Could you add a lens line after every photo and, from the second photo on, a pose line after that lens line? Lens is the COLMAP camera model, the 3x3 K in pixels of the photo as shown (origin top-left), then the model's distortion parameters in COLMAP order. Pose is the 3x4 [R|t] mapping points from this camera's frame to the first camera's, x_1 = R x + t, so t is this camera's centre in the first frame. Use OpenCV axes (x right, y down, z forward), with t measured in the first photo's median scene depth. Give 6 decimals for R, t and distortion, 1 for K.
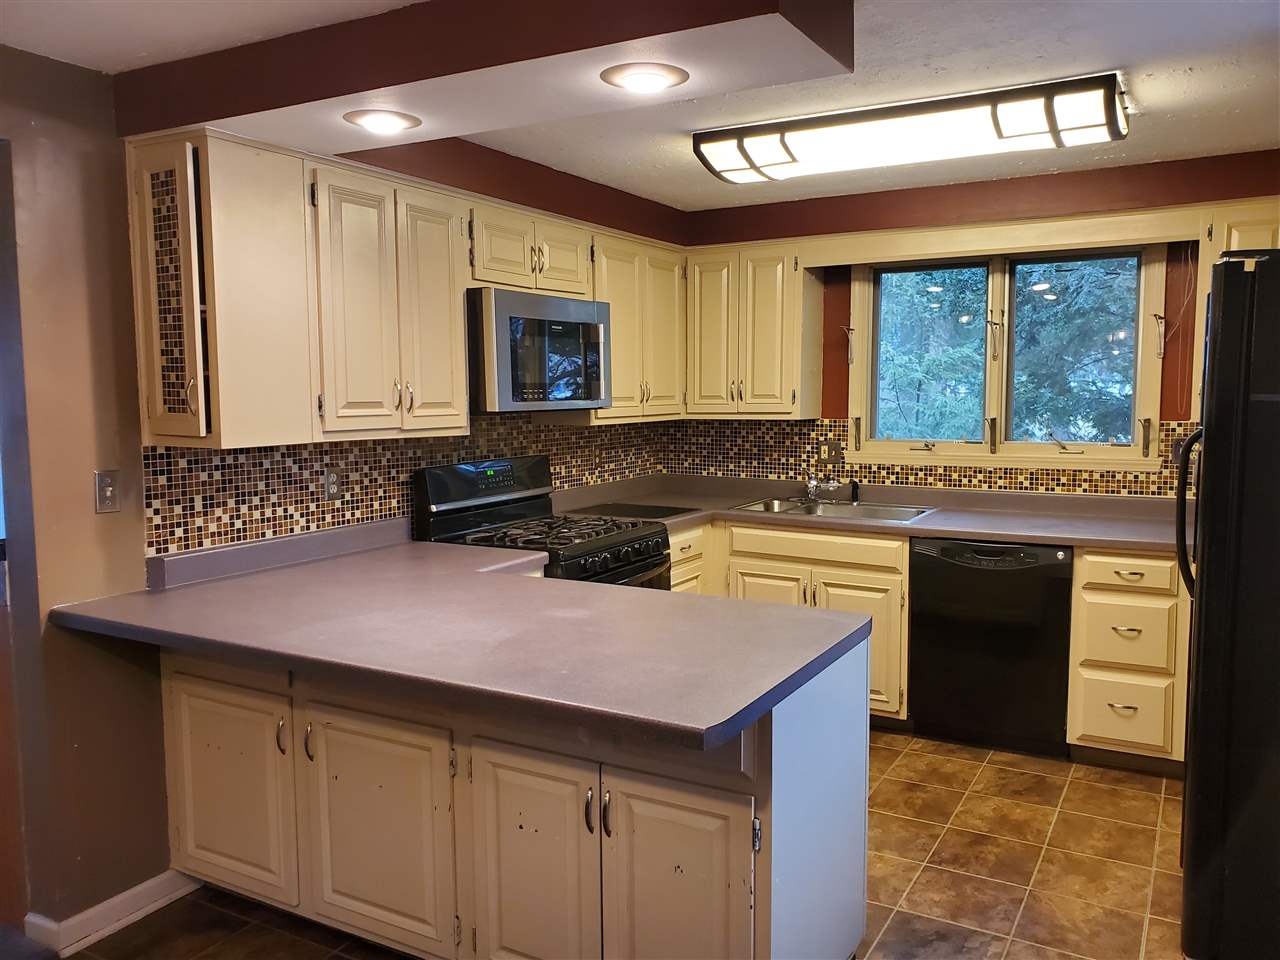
lens RADIAL K [[995.4, 0, 648.2], [0, 995.4, 483.8], [0, 0, 1]] dist [0.098791, -0.011153]
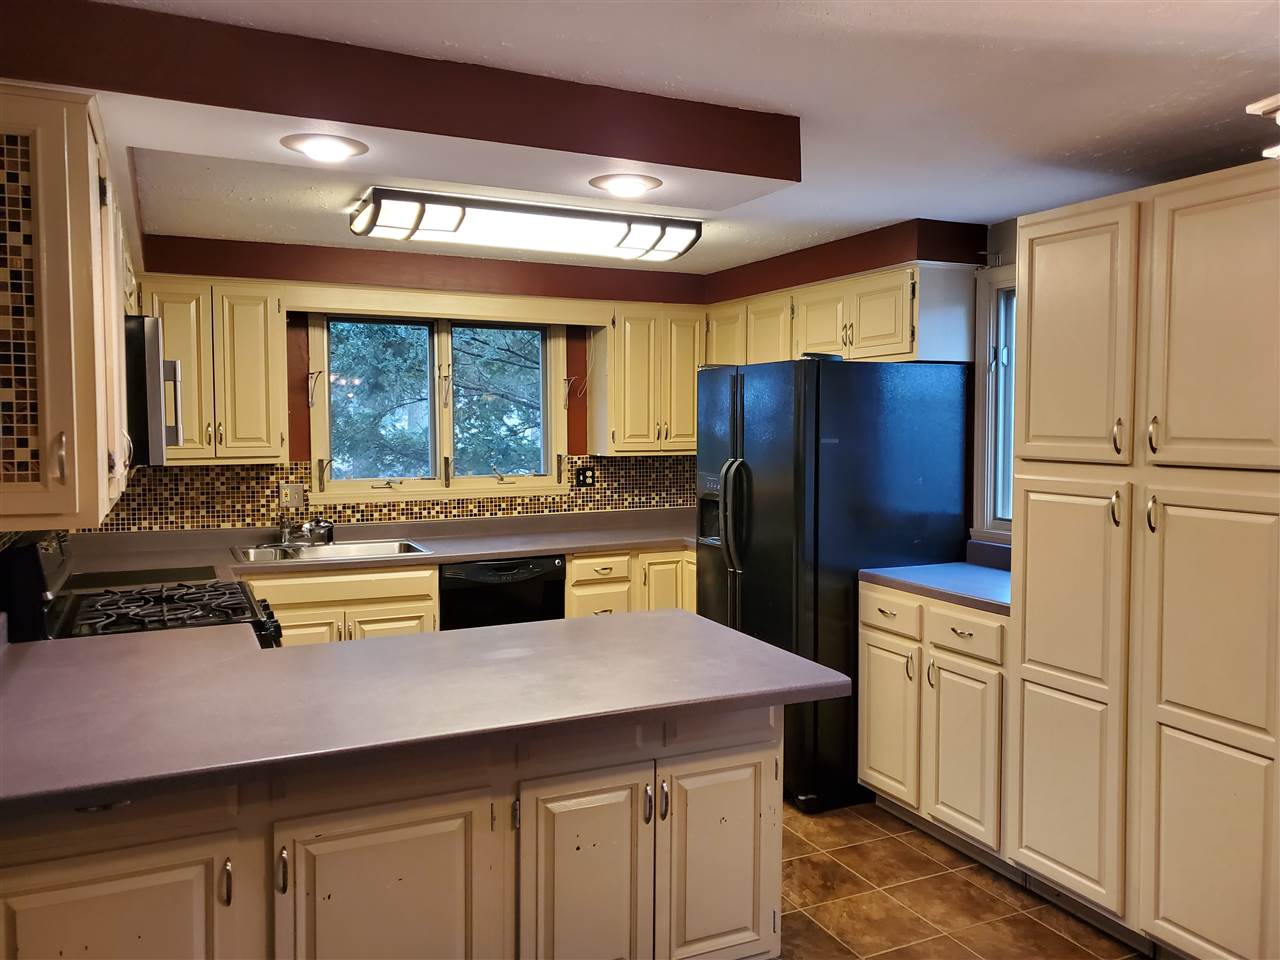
lens RADIAL K [[995.4, 0, 646.8], [0, 995.4, 476.1], [0, 0, 1]] dist [0.098791, -0.011153]
pose [[0.582314, -0.043865, 0.811780, -0.440754], [0.078095, 0.996944, -0.002149, -0.021673], [-0.809204, 0.064647, 0.583960, 0.135925]]
